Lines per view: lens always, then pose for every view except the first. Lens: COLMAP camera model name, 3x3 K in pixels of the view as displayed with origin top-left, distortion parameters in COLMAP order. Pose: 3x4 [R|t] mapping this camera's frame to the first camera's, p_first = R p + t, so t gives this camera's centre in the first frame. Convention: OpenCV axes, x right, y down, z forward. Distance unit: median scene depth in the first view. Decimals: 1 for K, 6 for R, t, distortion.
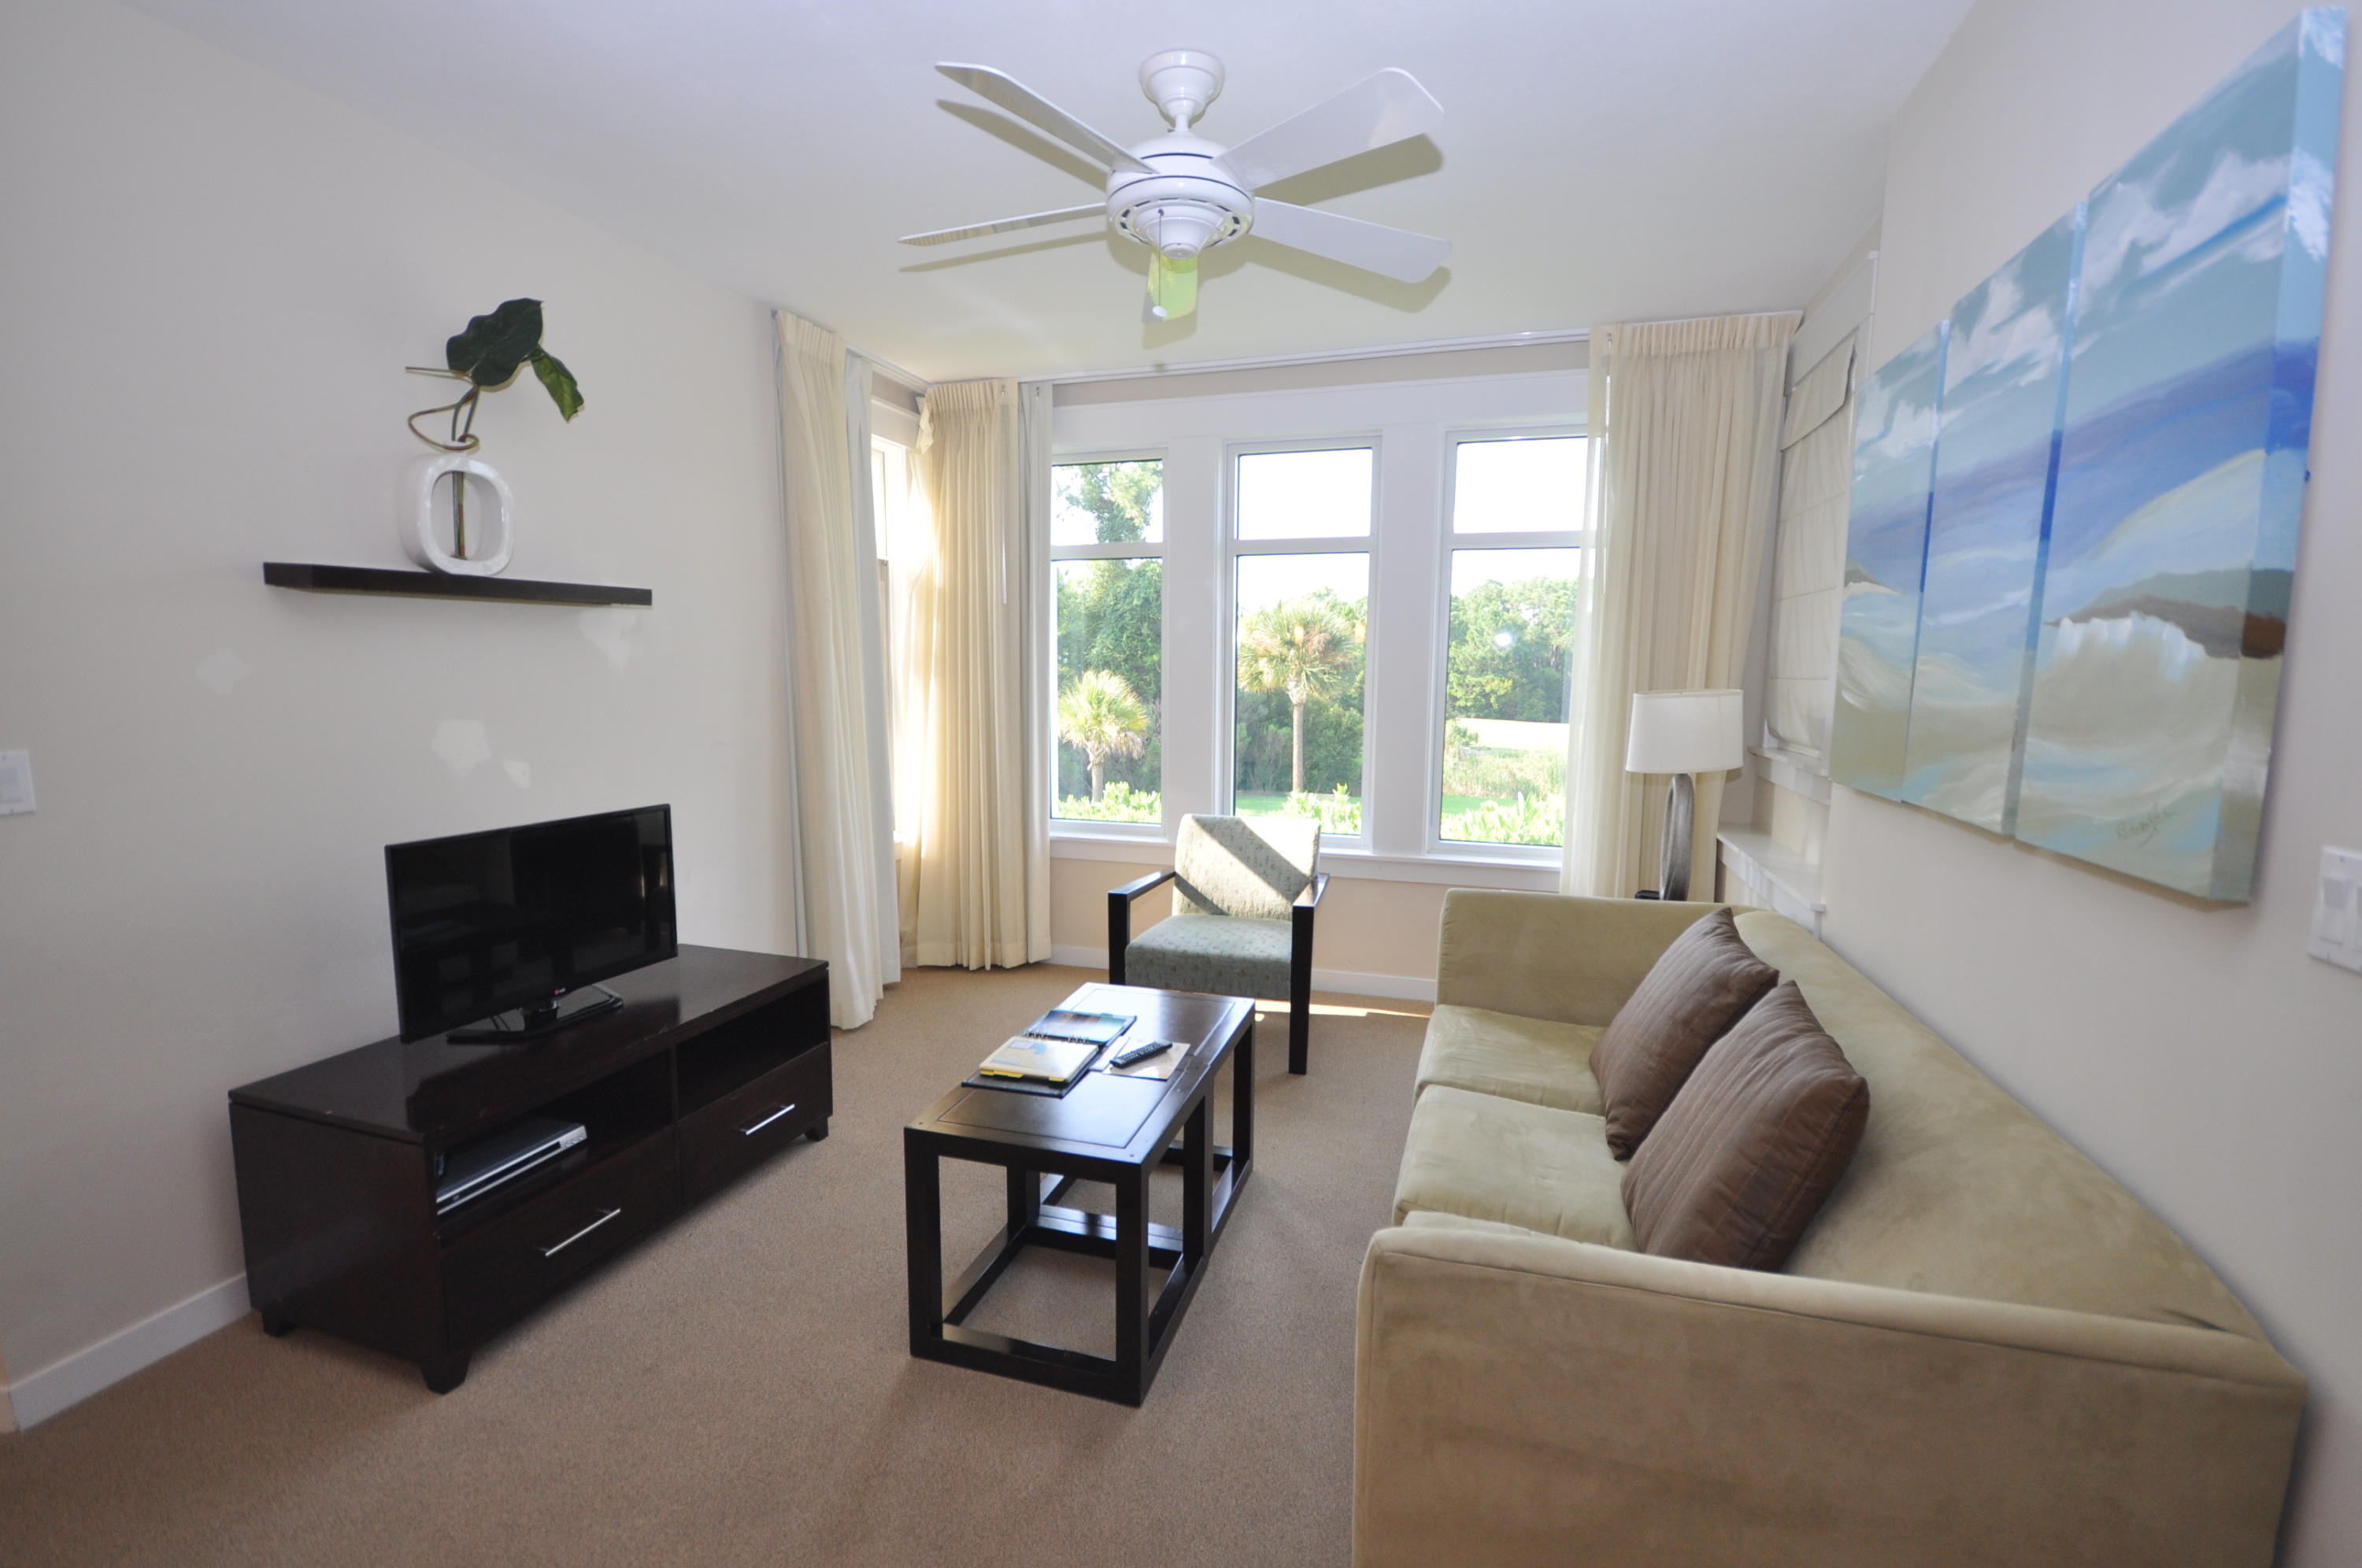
lens RADIAL K [[1034.5, 0, 1177.5], [0, 1034.5, 793.0], [0, 0, 1]] dist [0.004820, -0.006868]
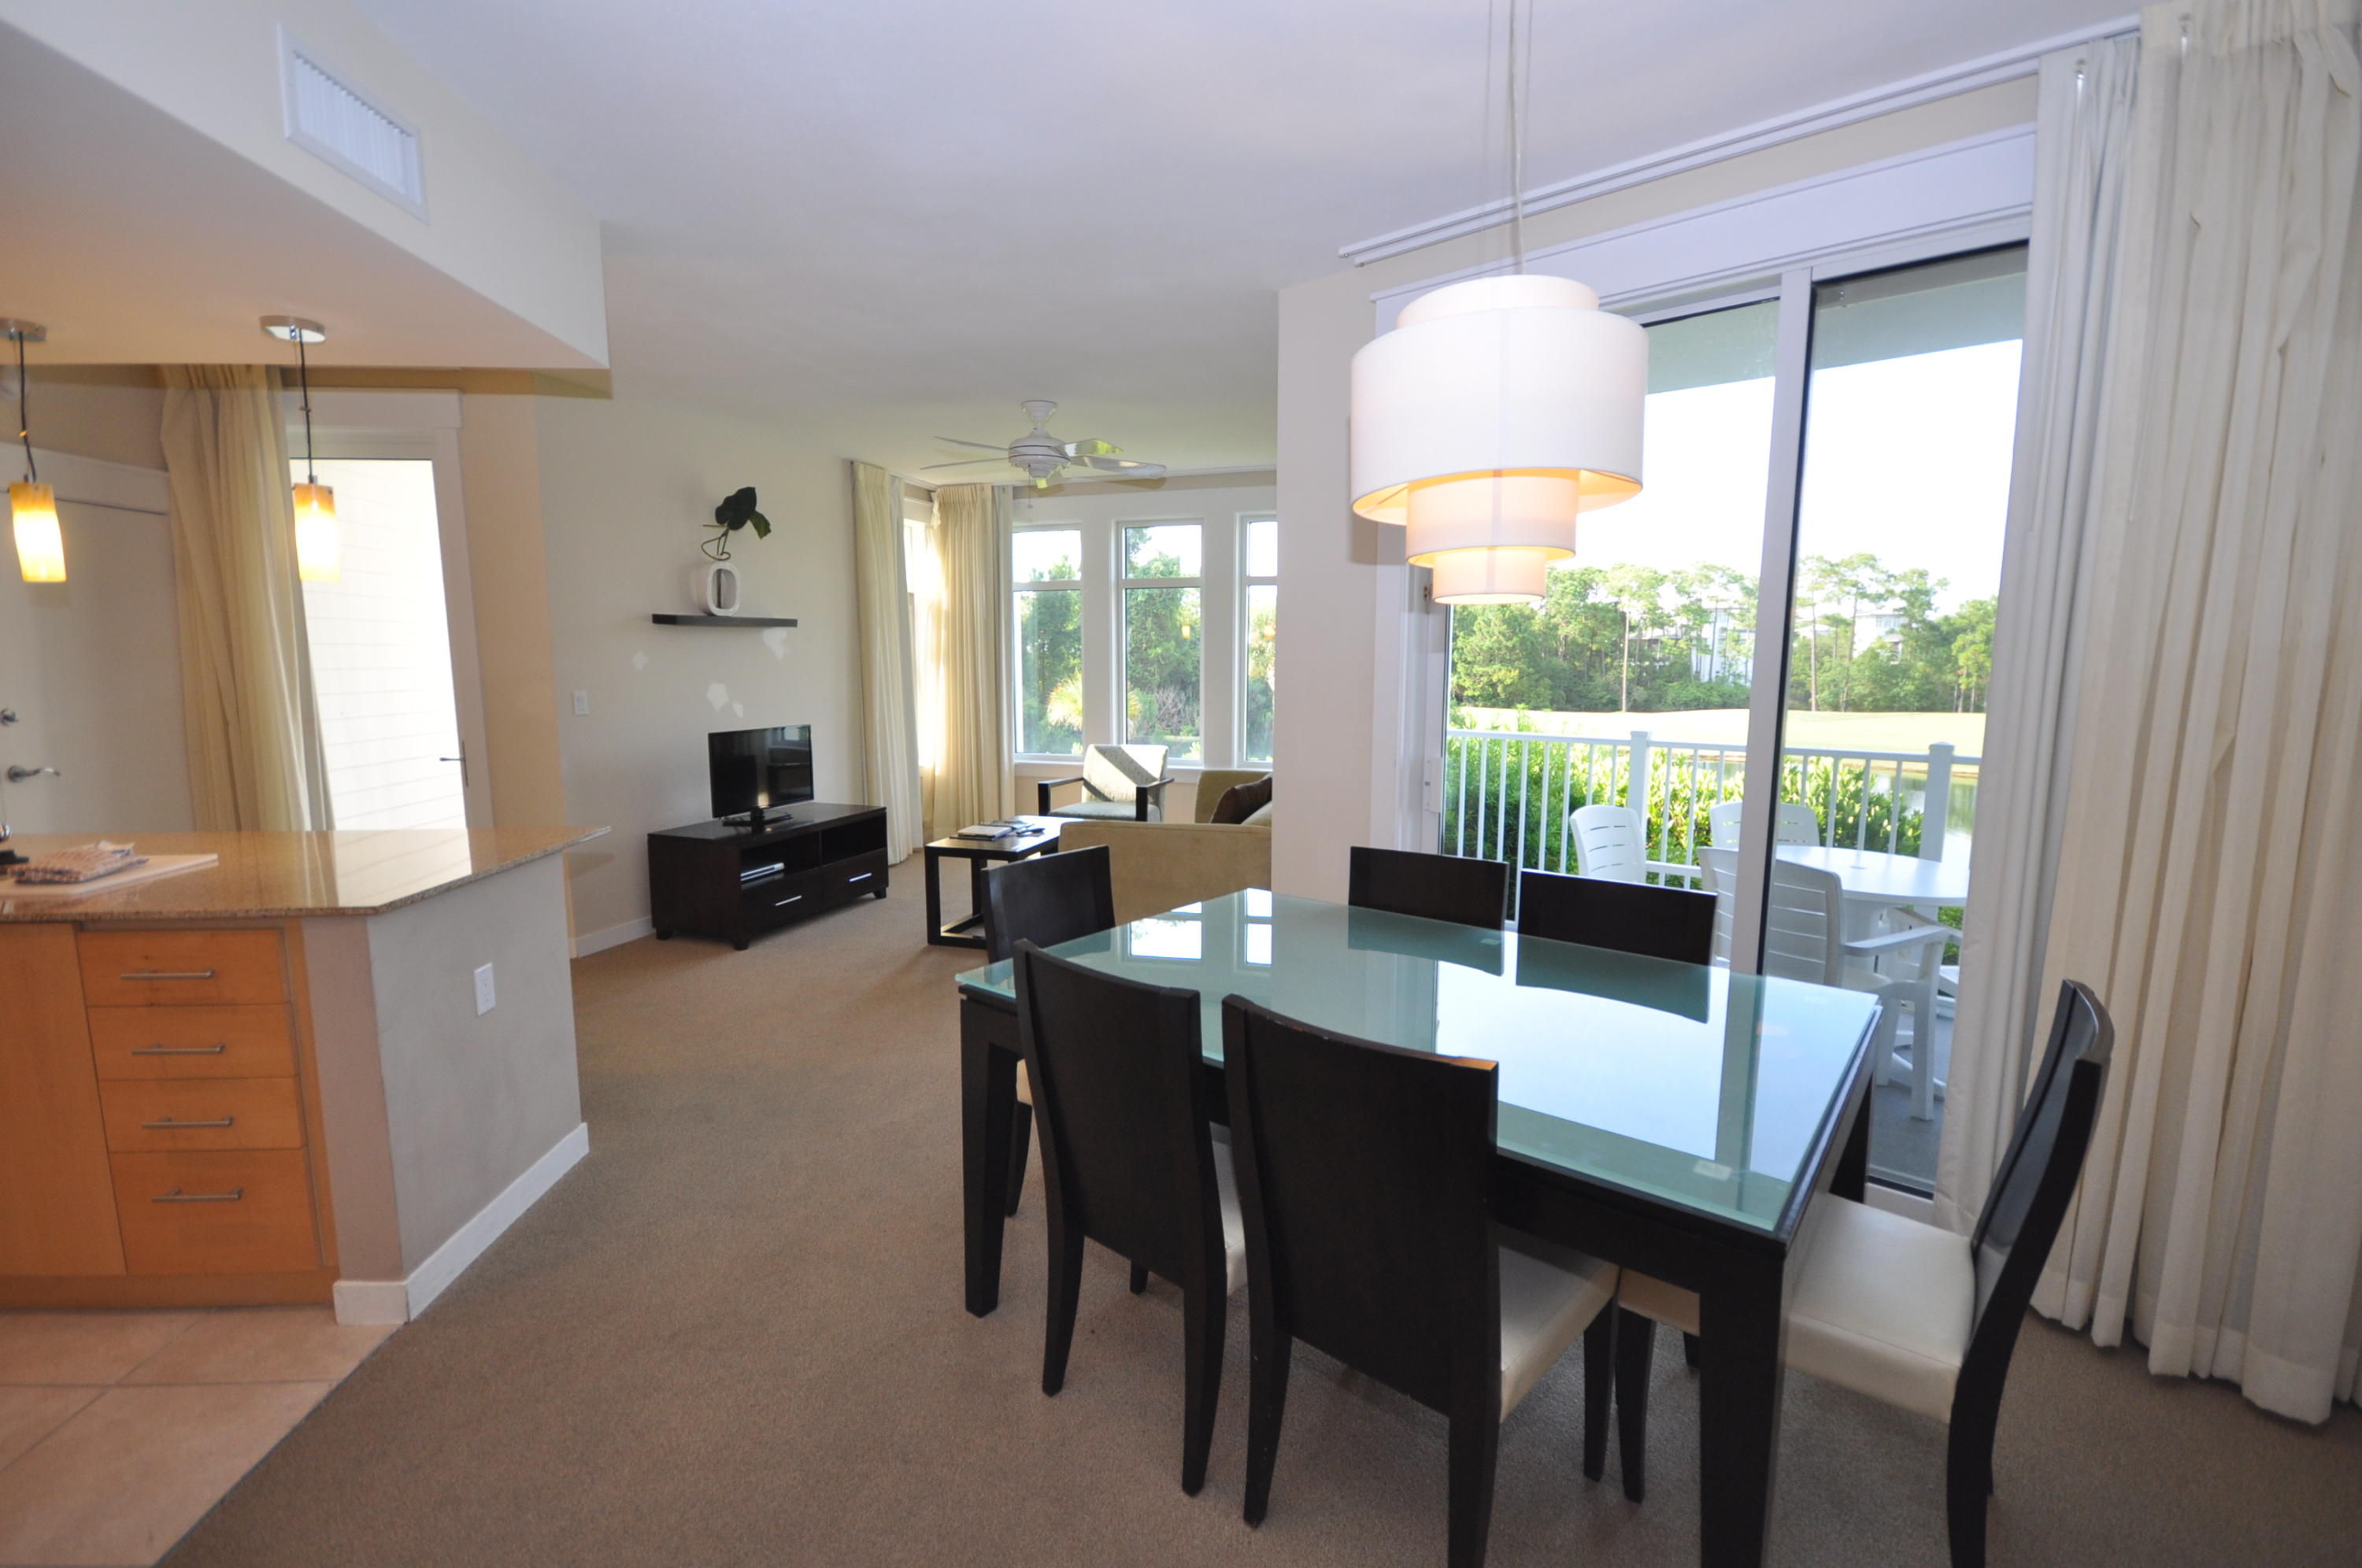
lens RADIAL K [[1034.5, 0, 1164.4], [0, 1034.5, 796.1], [0, 0, 1]] dist [0.004820, -0.006868]
pose [[0.999462, -0.000899, -0.032800, 0.186059], [0.001253, 0.999941, 0.010761, 0.087438], [0.032788, -0.010797, 0.999404, -0.689885]]
